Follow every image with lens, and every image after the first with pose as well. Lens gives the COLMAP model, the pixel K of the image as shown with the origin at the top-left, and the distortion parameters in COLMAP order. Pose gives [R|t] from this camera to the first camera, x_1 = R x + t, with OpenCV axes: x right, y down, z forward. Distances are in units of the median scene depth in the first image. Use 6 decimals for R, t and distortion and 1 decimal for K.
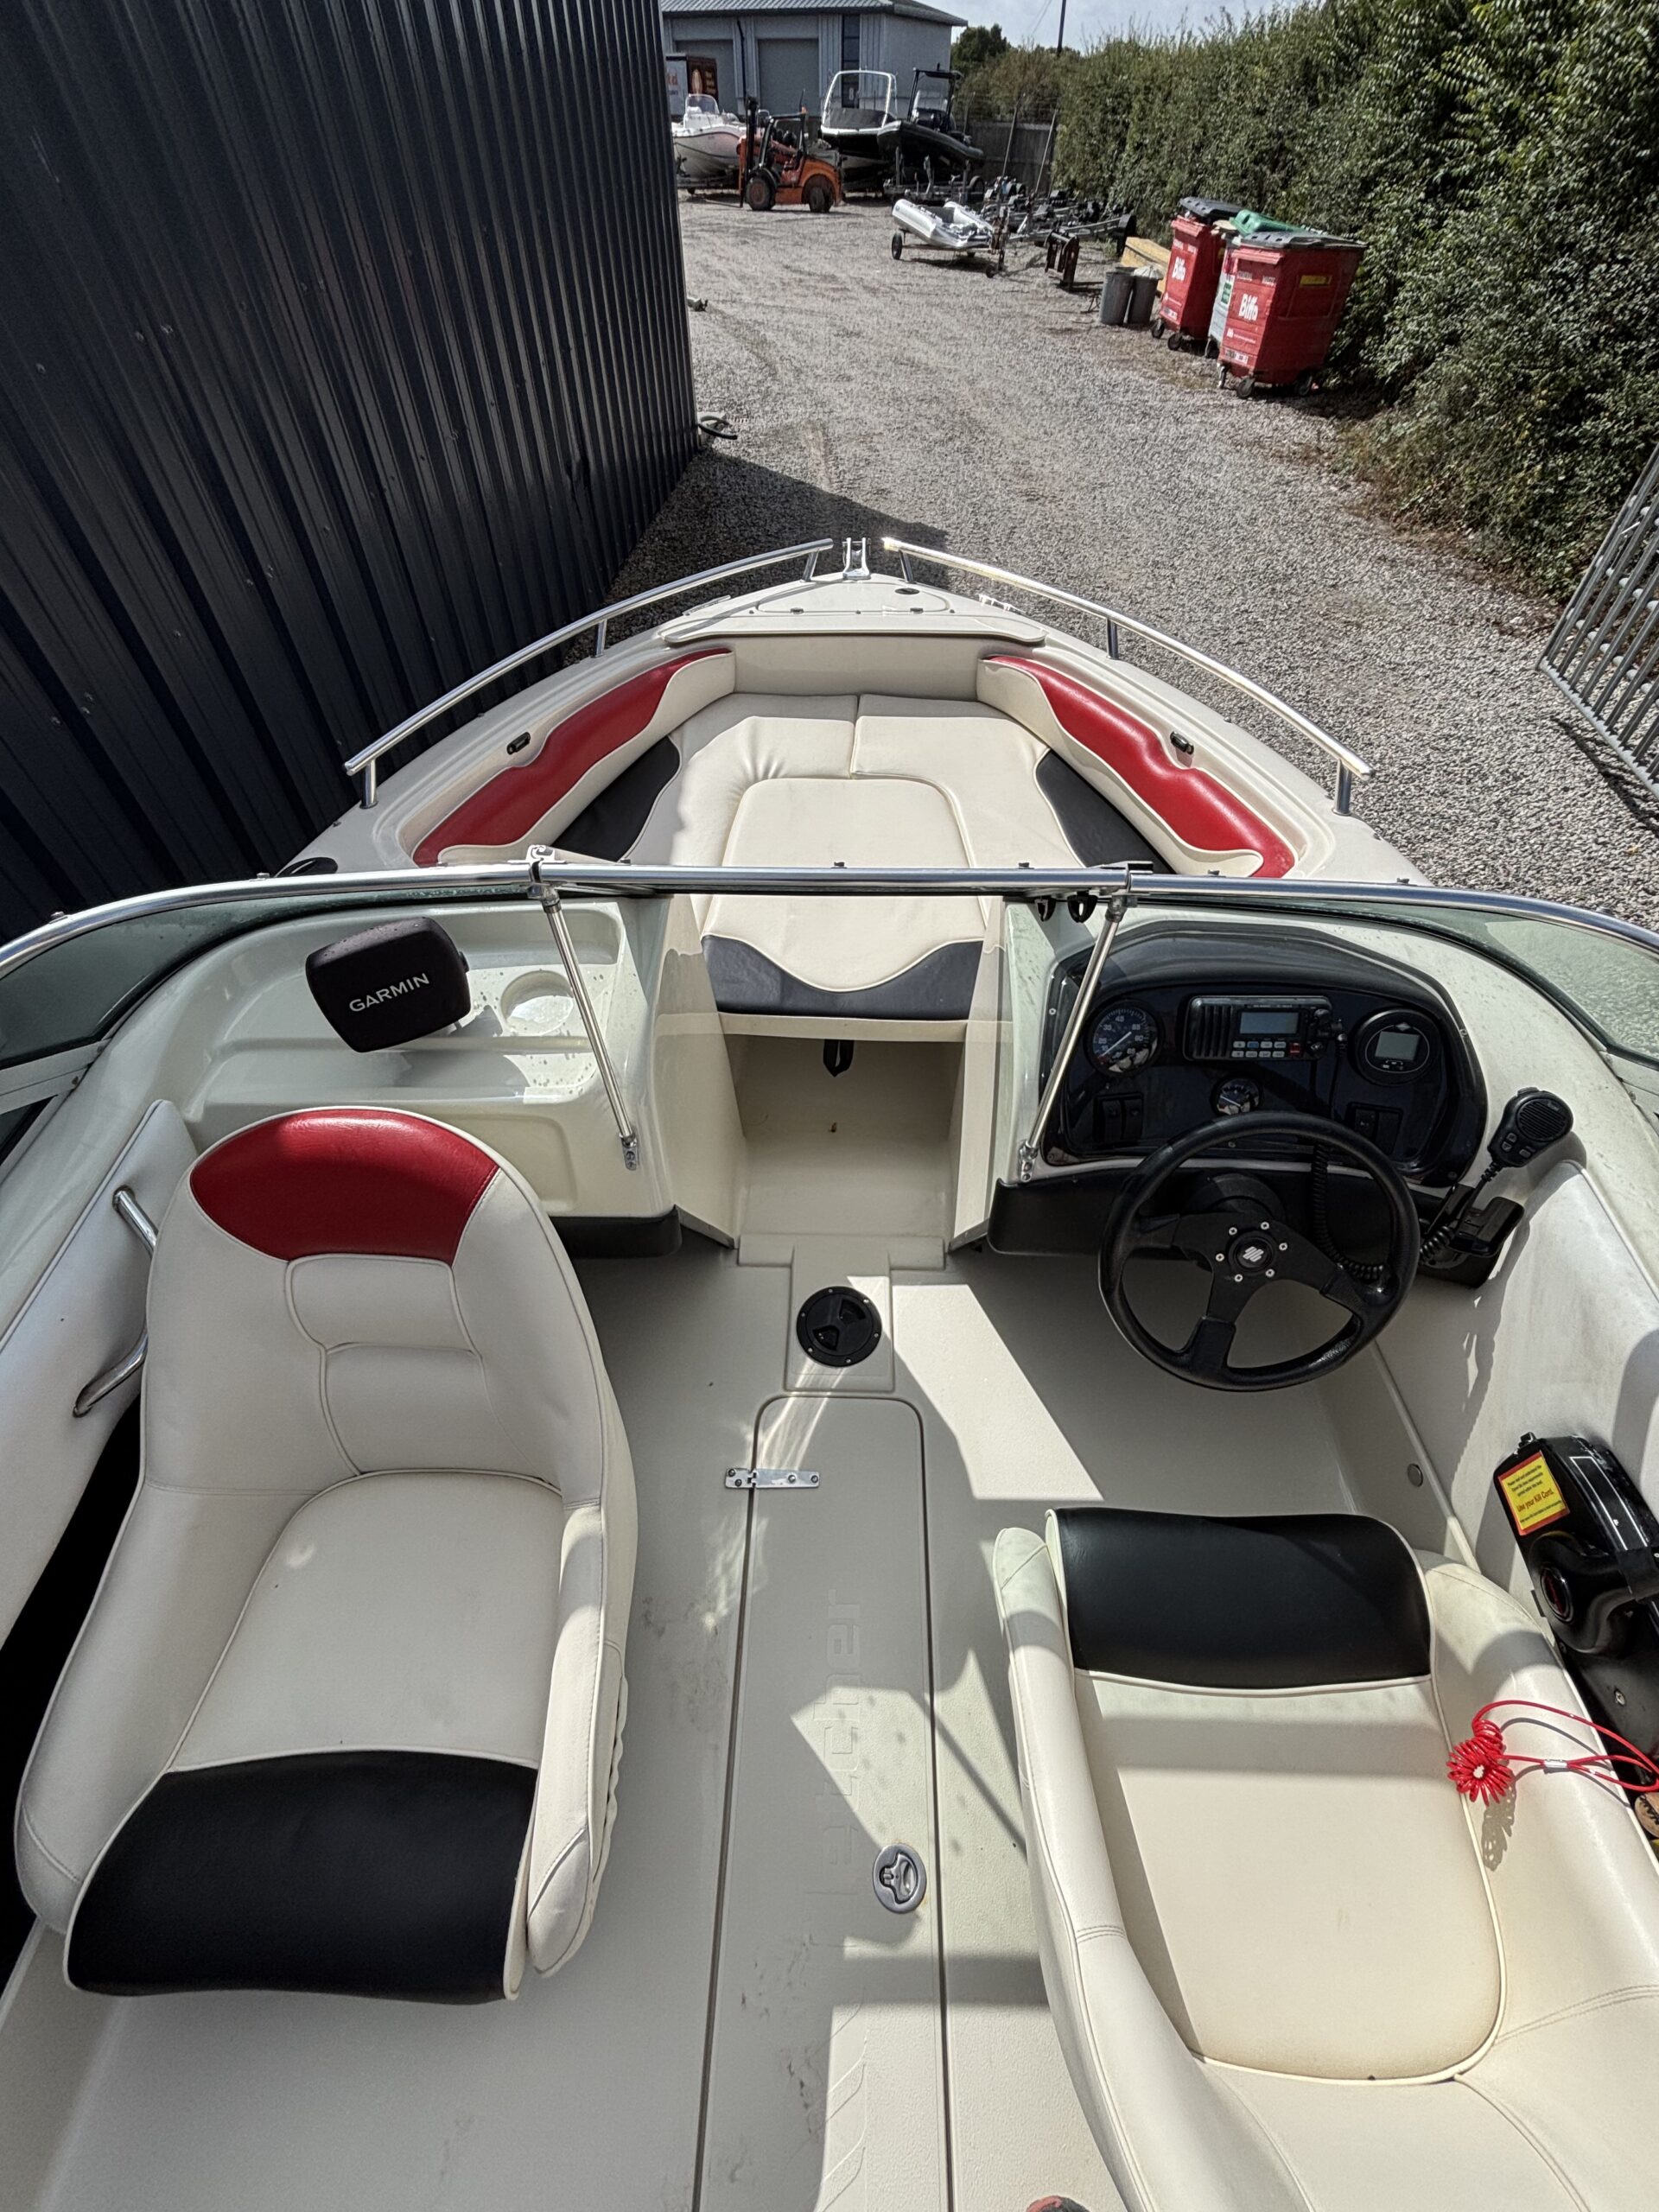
lens RADIAL K [[904.6, 0, 825.6], [0, 904.6, 1104.3], [0, 0, 1]] dist [0.002939, -0.001099]
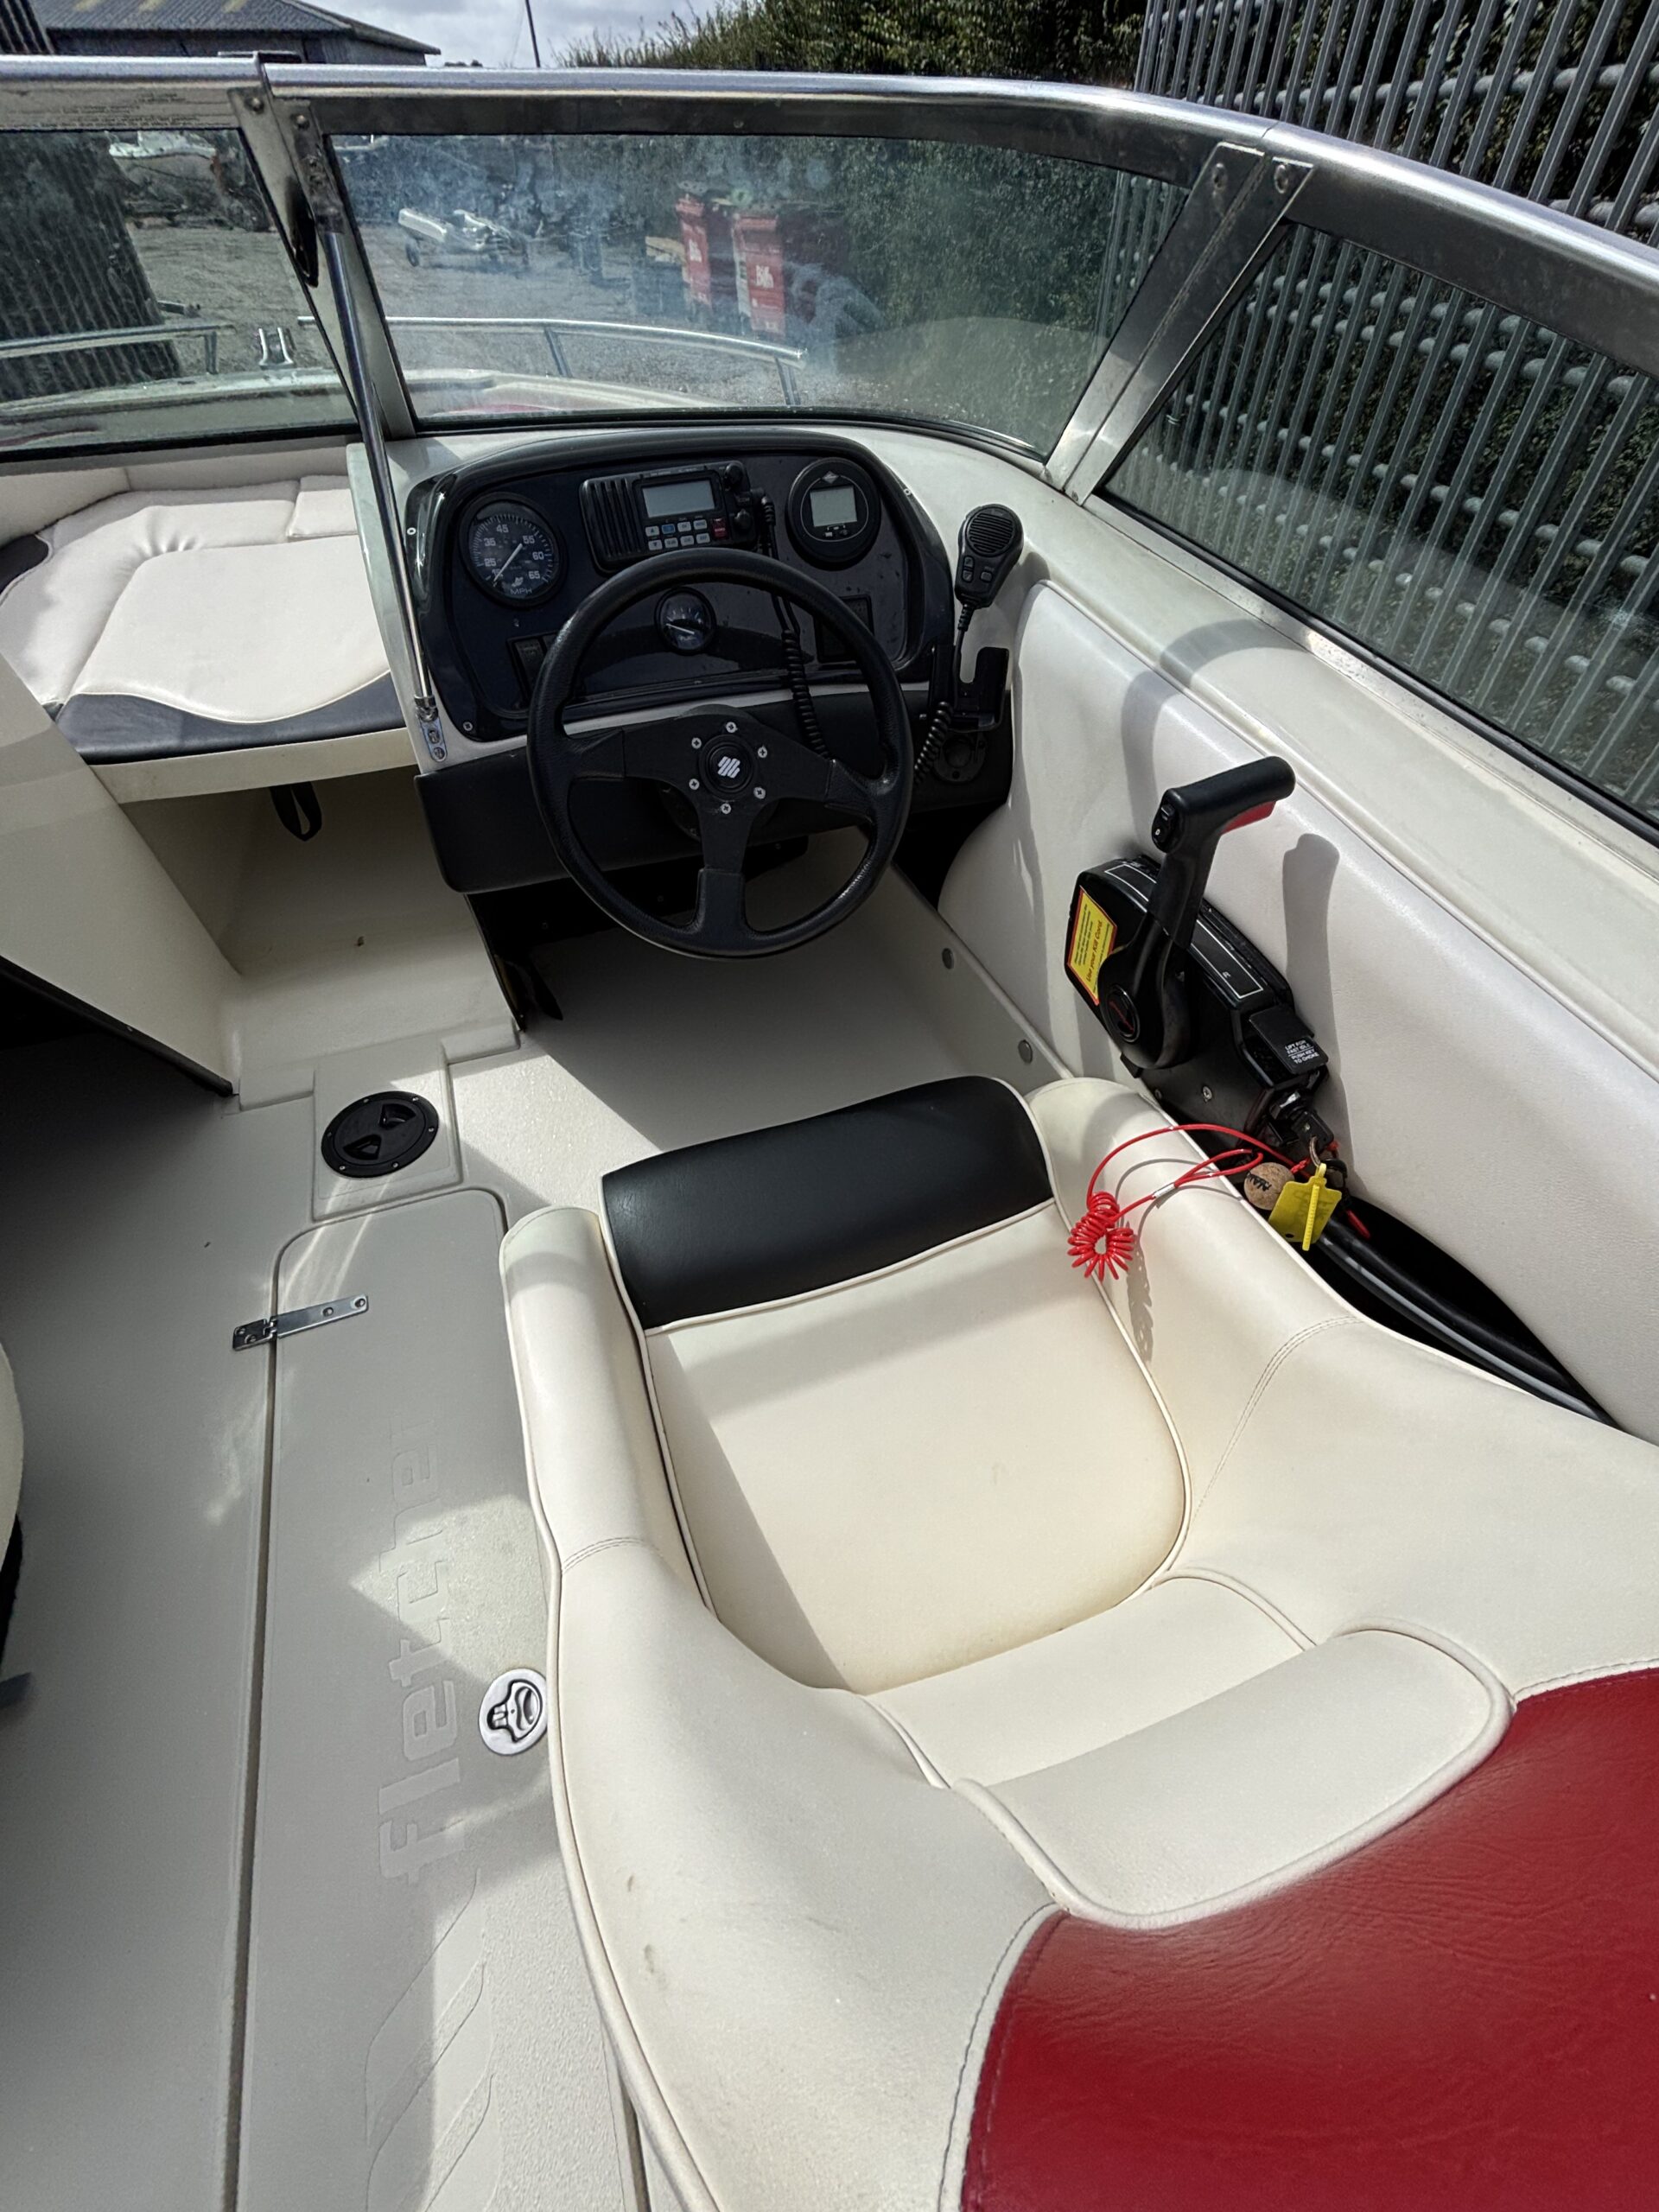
lens RADIAL K [[904.6, 0, 833.2], [0, 904.6, 1106.0], [0, 0, 1]] dist [0.002939, -0.001099]
pose [[0.932335, -0.263178, 0.247971, 0.140744], [0.268956, 0.963091, 0.010920, 0.234606], [-0.241692, 0.056512, 0.968706, 0.110853]]
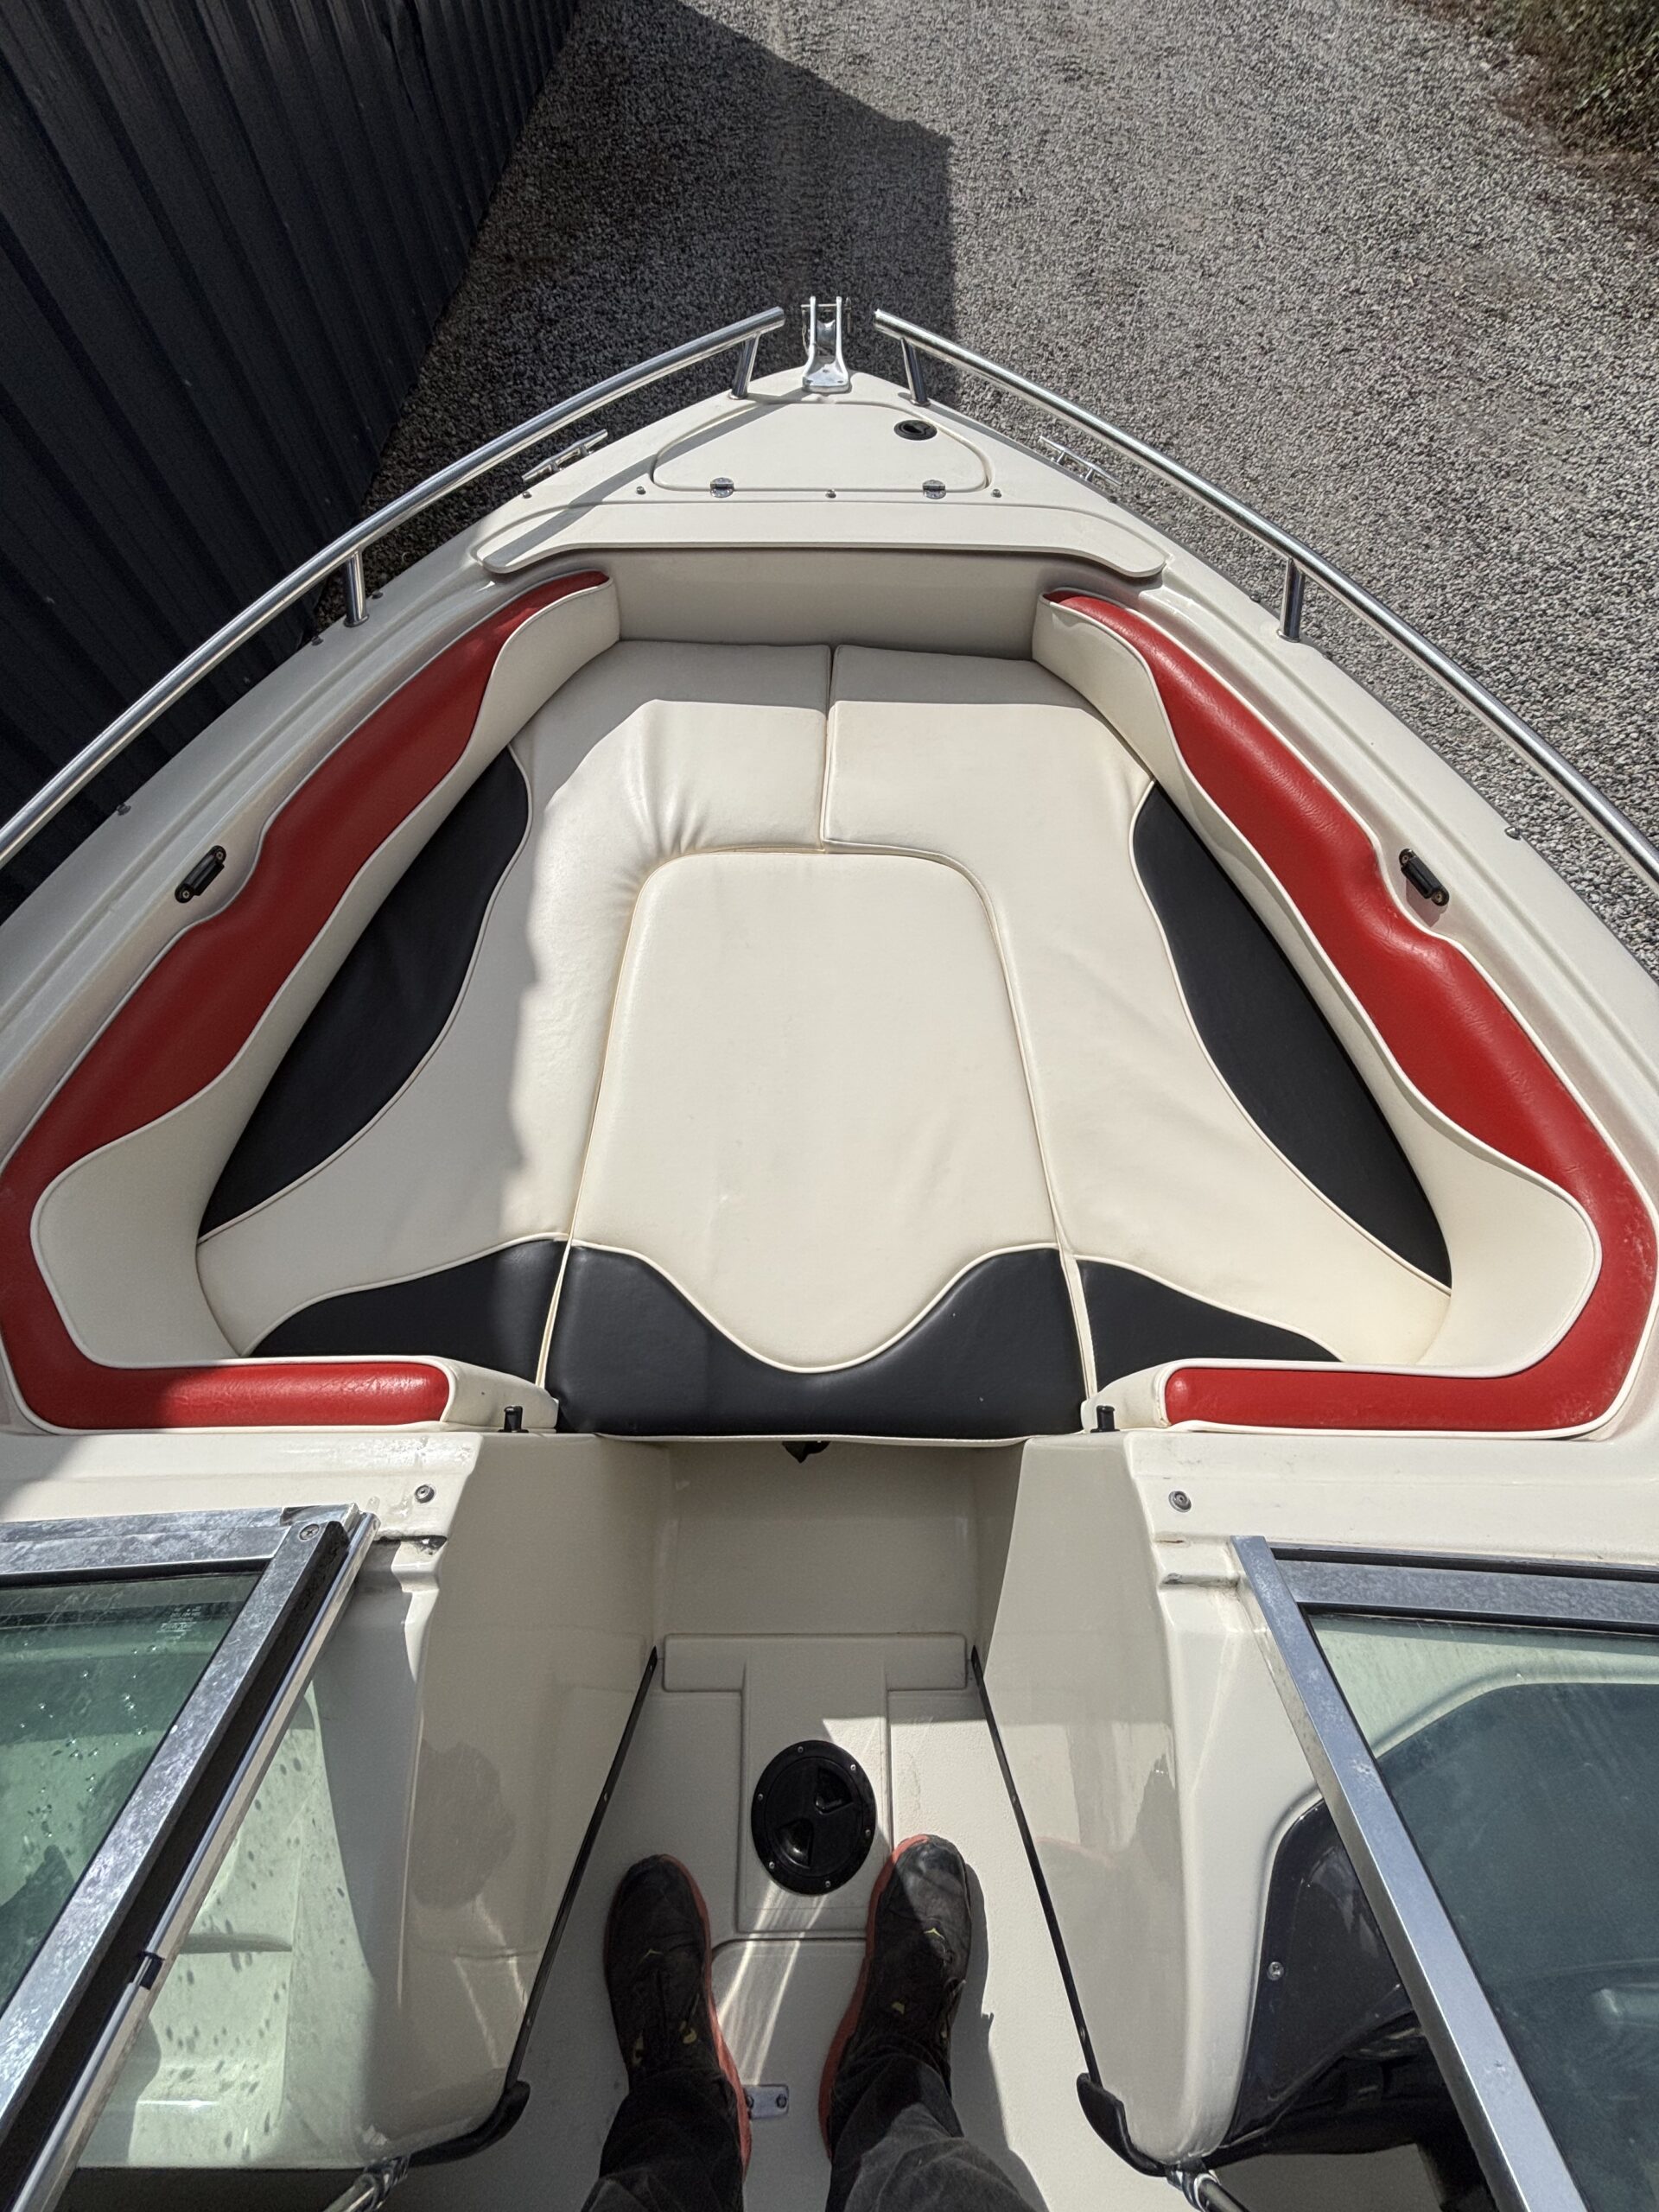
lens RADIAL K [[904.6, 0, 835.2], [0, 904.6, 1097.2], [0, 0, 1]] dist [0.002939, -0.001099]
pose [[0.999247, -0.018868, 0.033891, 0.012934], [0.008741, 0.960782, 0.277166, -0.344222], [-0.037791, -0.276662, 0.960224, 0.361452]]
